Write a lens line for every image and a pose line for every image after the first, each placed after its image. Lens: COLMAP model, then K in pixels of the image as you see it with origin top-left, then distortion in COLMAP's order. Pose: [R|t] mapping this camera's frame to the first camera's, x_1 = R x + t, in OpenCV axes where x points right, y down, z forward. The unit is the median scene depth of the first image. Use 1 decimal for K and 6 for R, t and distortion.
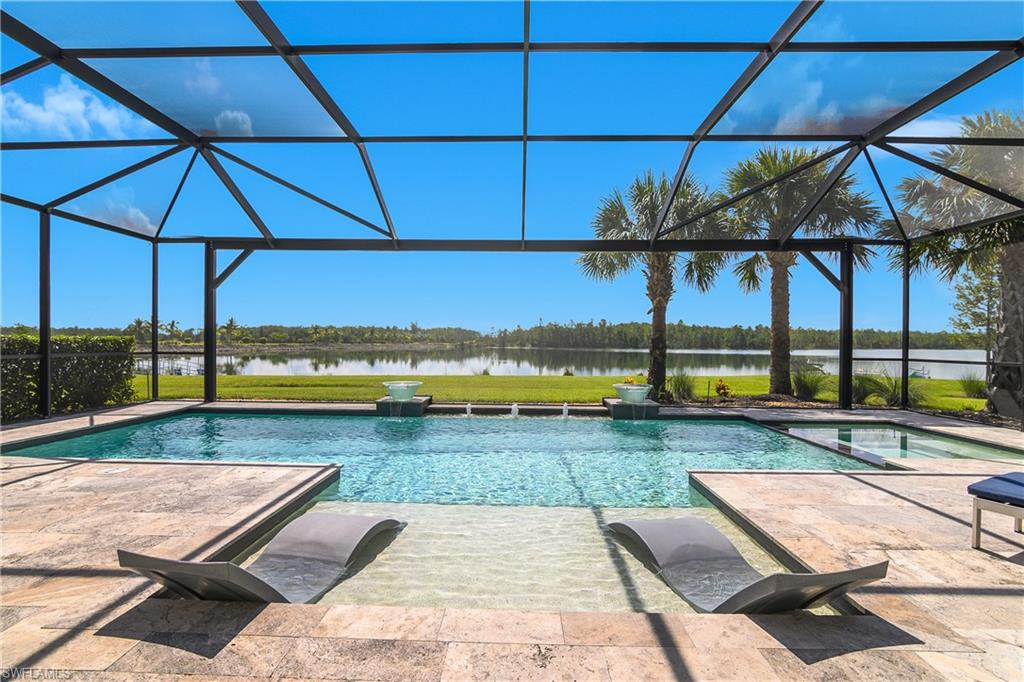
lens RADIAL K [[500.1, 0, 509.6], [0, 500.1, 347.7], [0, 0, 1]] dist [-0.019237, 0.001124]
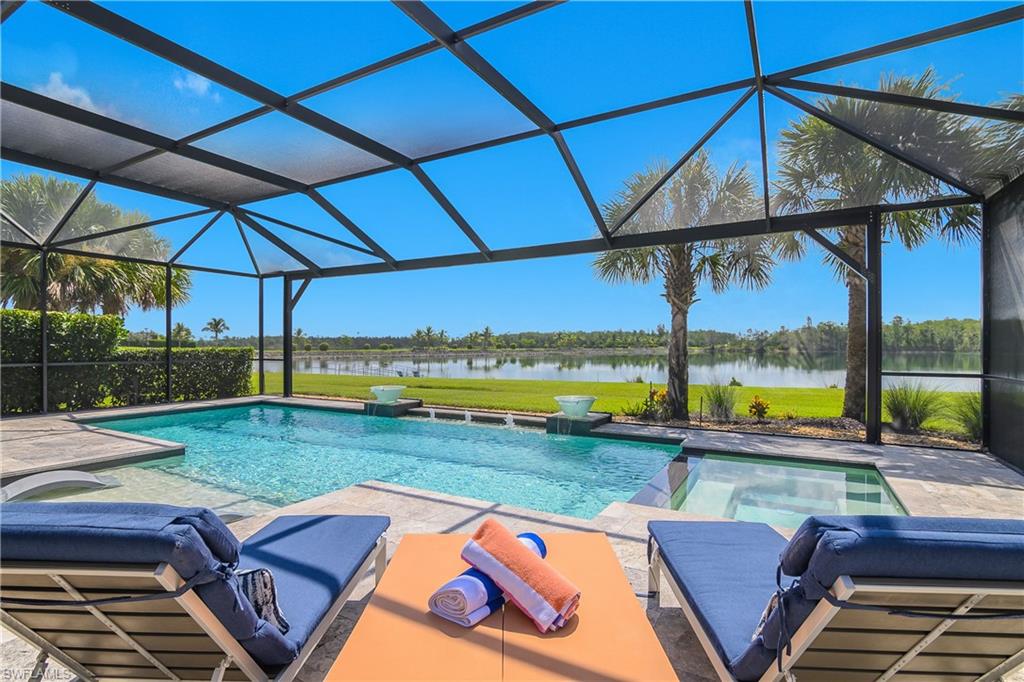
lens RADIAL K [[500.1, 0, 509.6], [0, 500.1, 347.7], [0, 0, 1]] dist [-0.019237, 0.001124]
pose [[0.881832, -0.005352, -0.471533, 0.538323], [0.001297, 0.999959, -0.008923, -0.008243], [0.471562, 0.007257, 0.881803, 0.118607]]
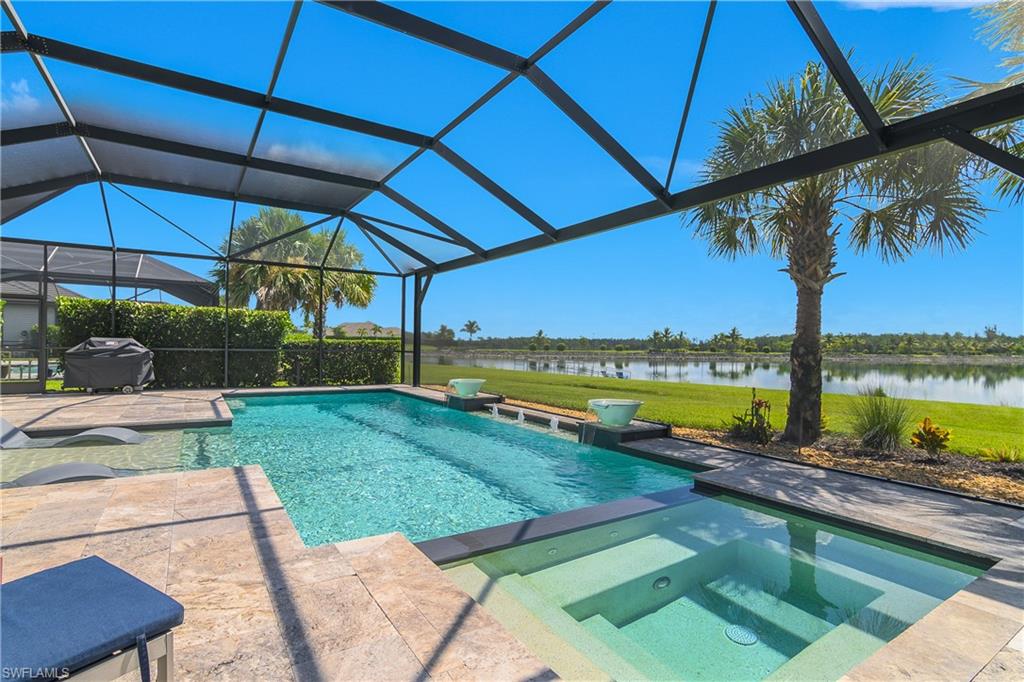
lens RADIAL K [[500.1, 0, 509.6], [0, 500.1, 347.7], [0, 0, 1]] dist [-0.019237, 0.001124]
pose [[0.562246, 0.004889, -0.826955, 0.718741], [-0.020518, 0.999757, -0.008039, 0.005332], [0.826715, 0.021487, 0.562210, 0.424233]]
